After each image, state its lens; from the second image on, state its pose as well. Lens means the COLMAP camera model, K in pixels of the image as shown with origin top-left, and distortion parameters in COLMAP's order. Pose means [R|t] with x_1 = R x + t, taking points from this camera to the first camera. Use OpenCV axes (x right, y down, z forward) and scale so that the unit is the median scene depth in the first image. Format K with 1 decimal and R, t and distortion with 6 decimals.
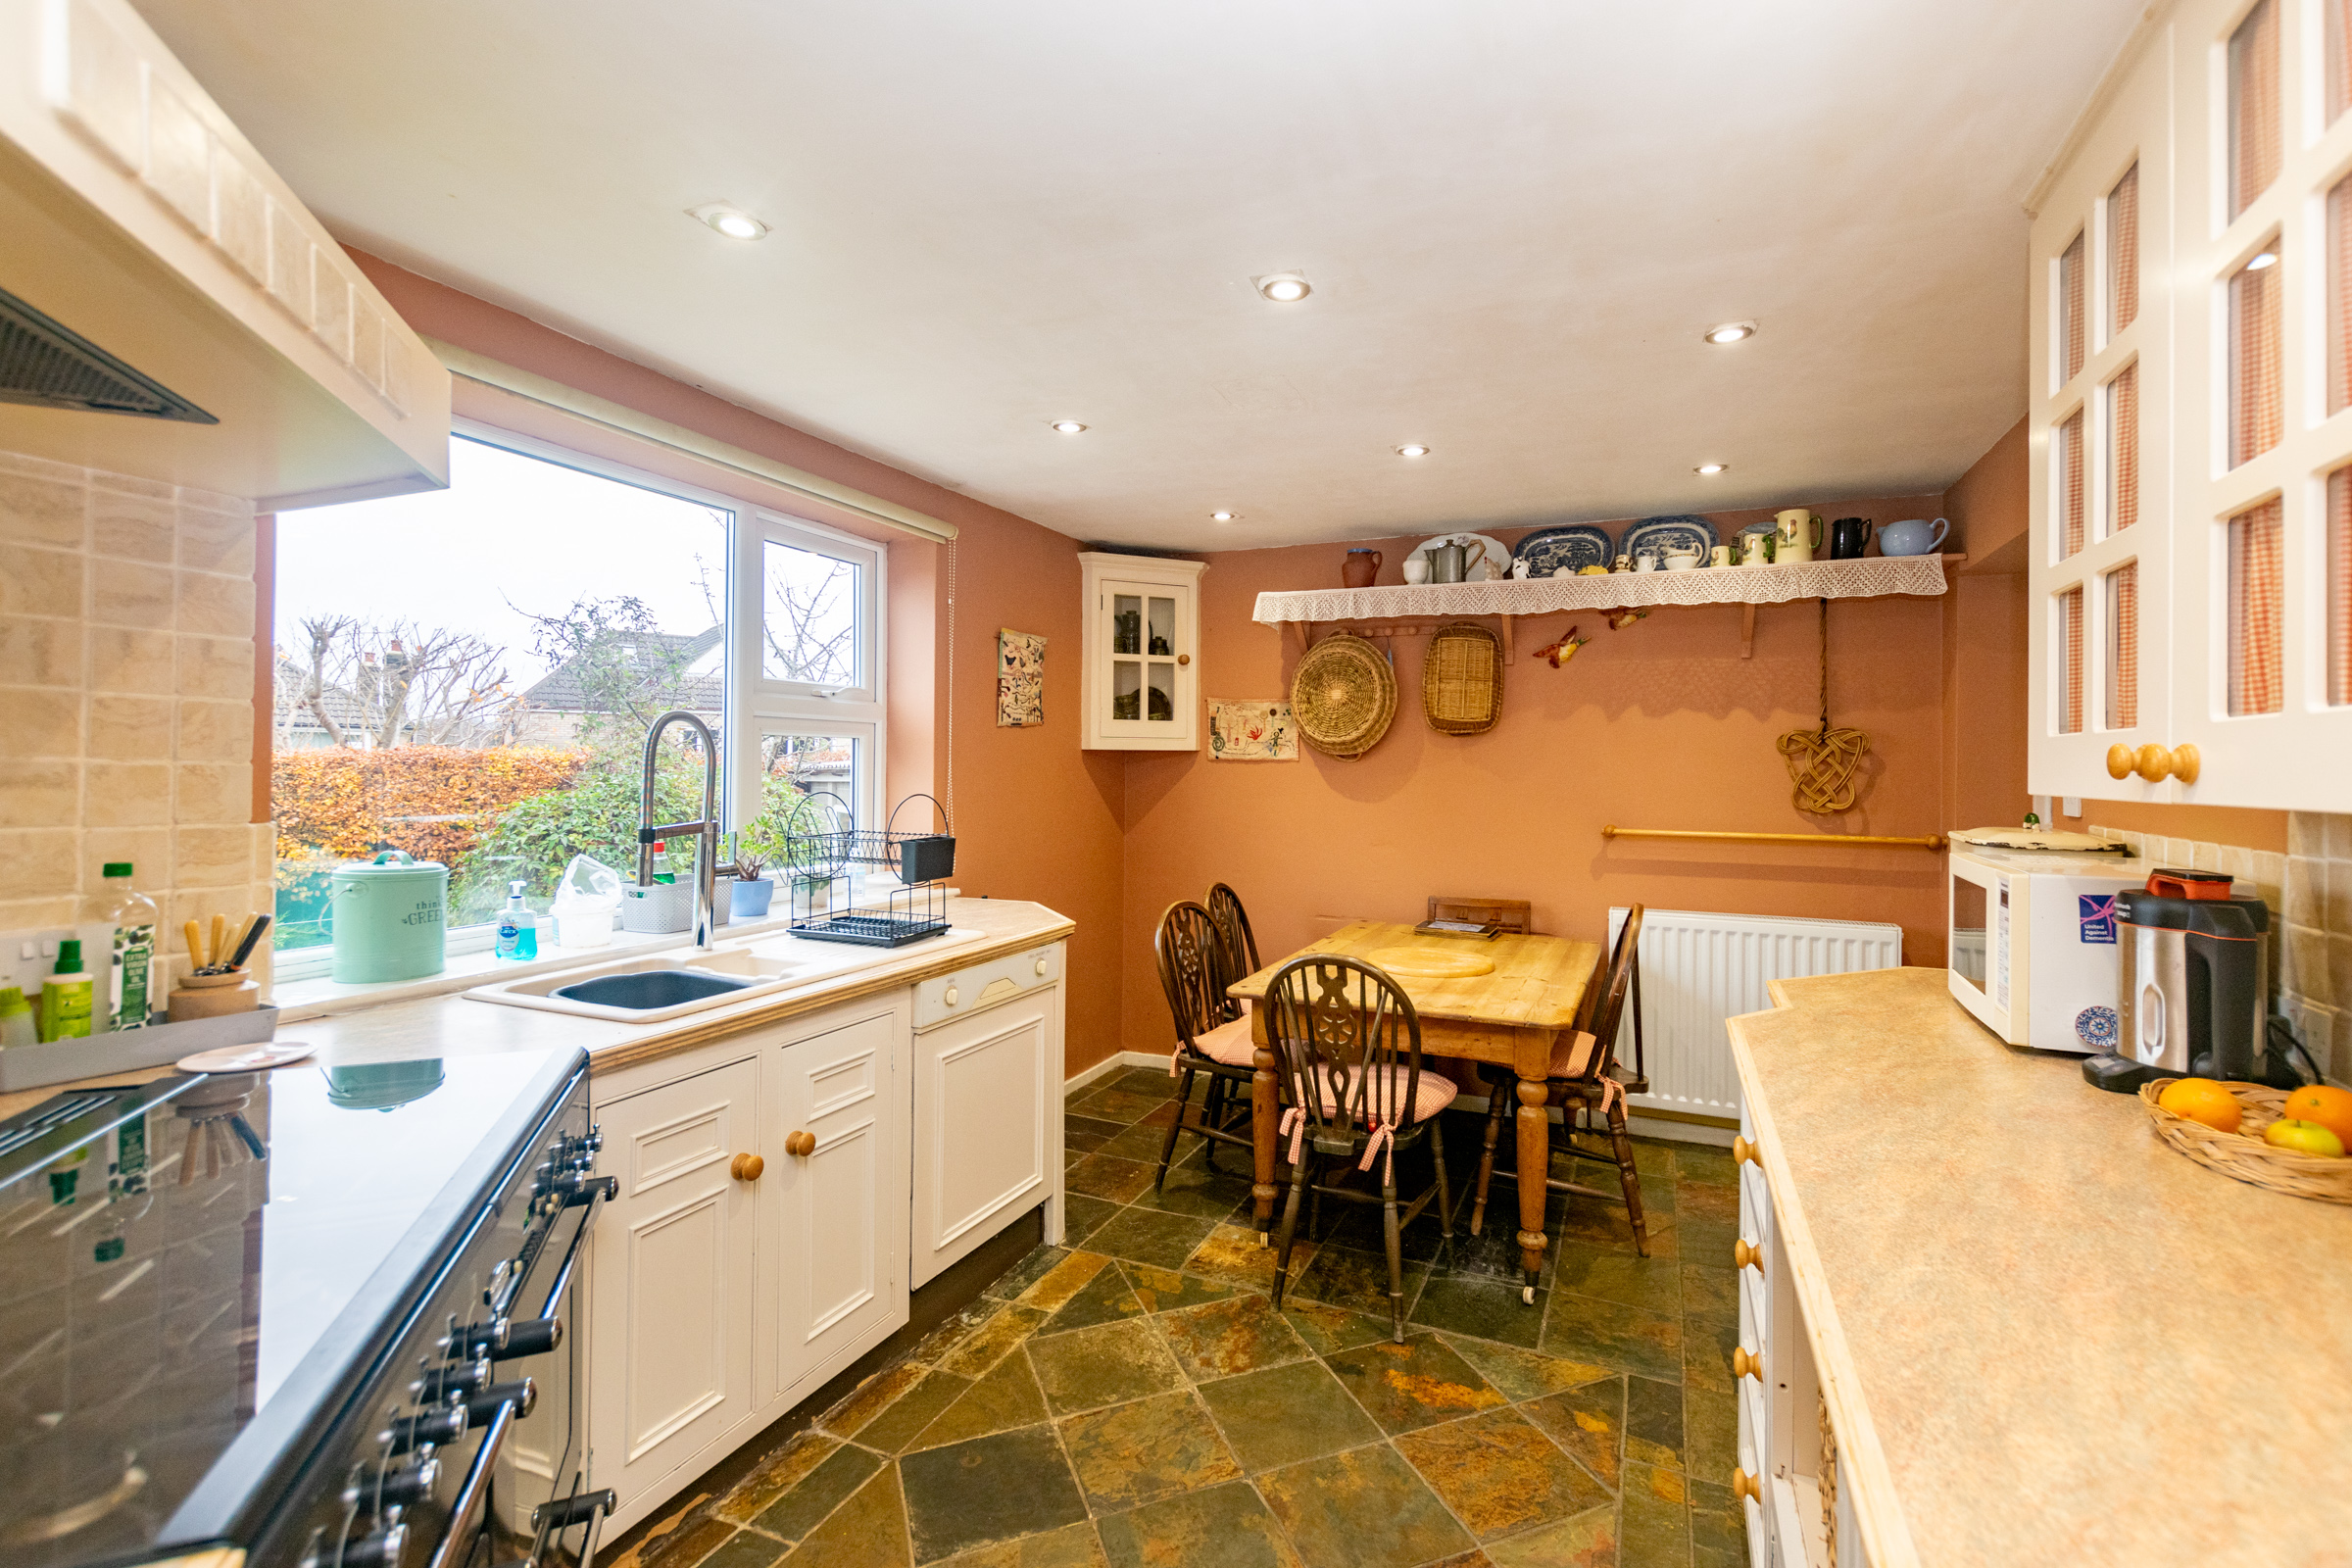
lens RADIAL K [[1063.9, 0, 1215.5], [0, 1063.9, 748.7], [0, 0, 1]] dist [0.001004, -0.003426]
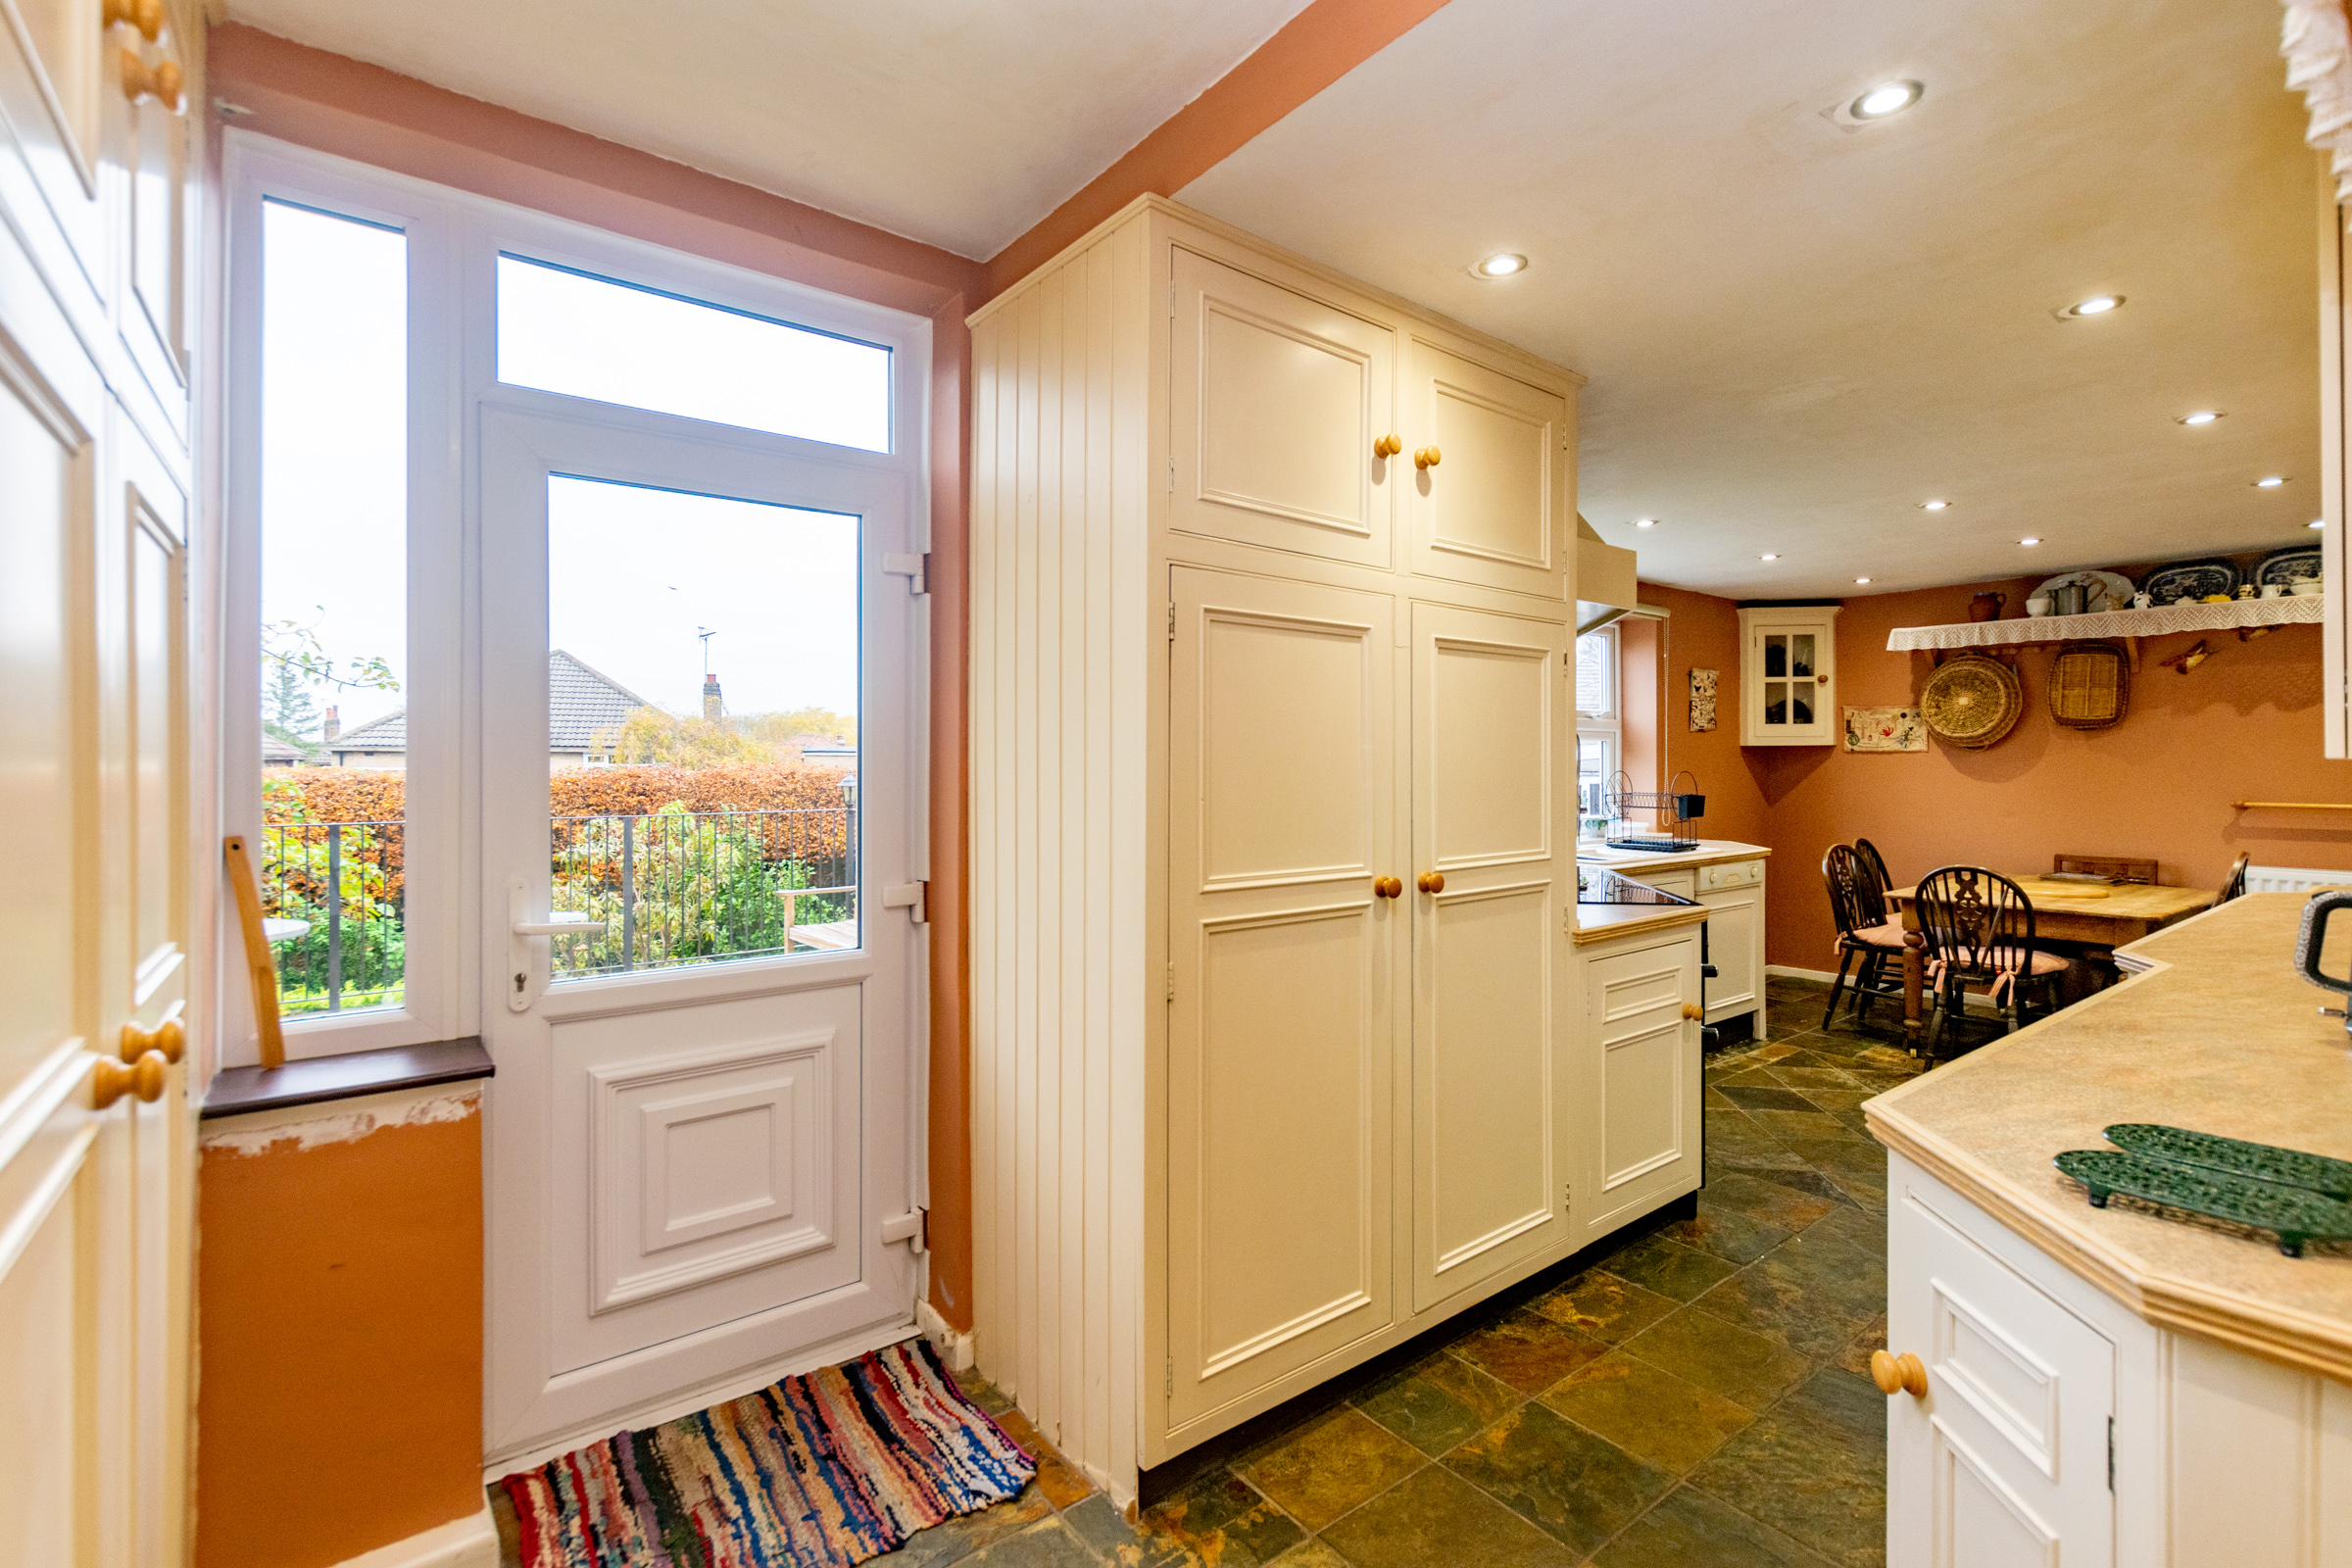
lens RADIAL K [[1063.9, 0, 1128.1], [0, 1063.9, 758.2], [0, 0, 1]] dist [0.001004, -0.003426]
pose [[0.855440, -0.009859, -0.517808, -0.111421], [0.014788, 0.999876, 0.005393, -0.002708], [0.517691, -0.012270, 0.855480, -0.819044]]
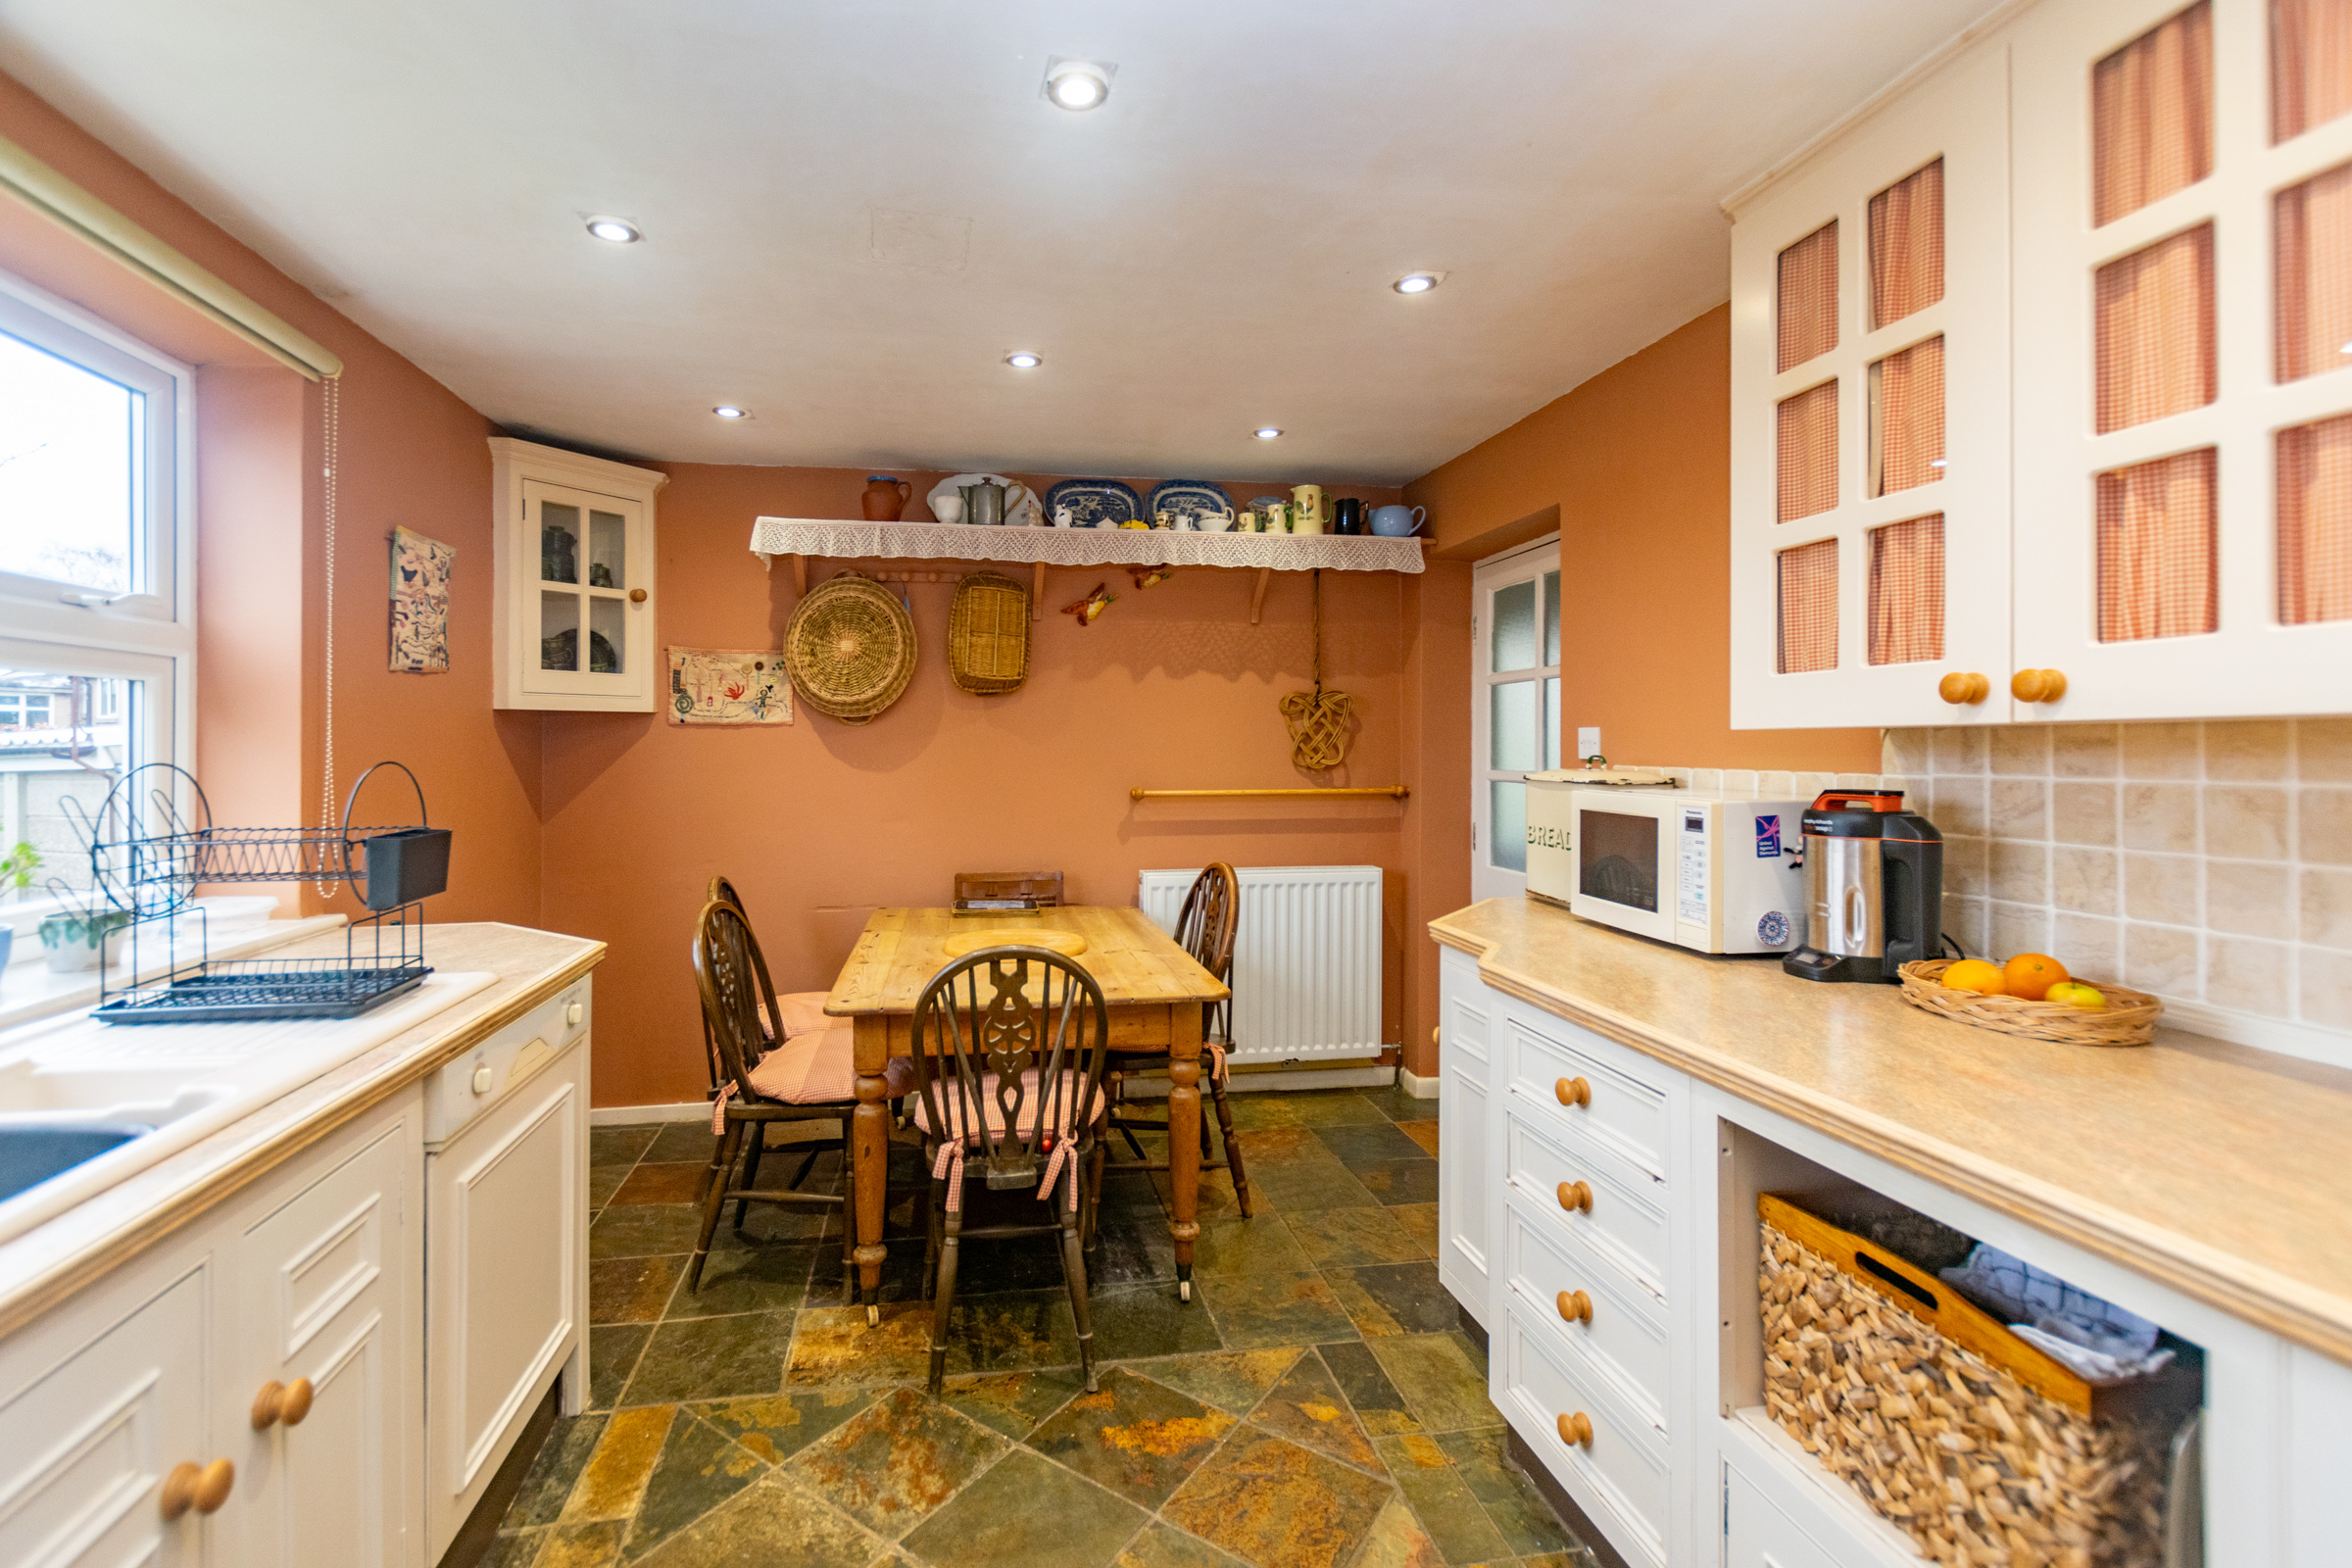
lens RADIAL K [[1063.9, 0, 1125.5], [0, 1063.9, 733.4], [0, 0, 1]] dist [0.001004, -0.003426]
pose [[0.843828, -0.006002, 0.536581, -0.188440], [0.004101, 0.999980, 0.004736, 0.019450], [-0.536599, -0.001796, 0.843836, 0.194028]]
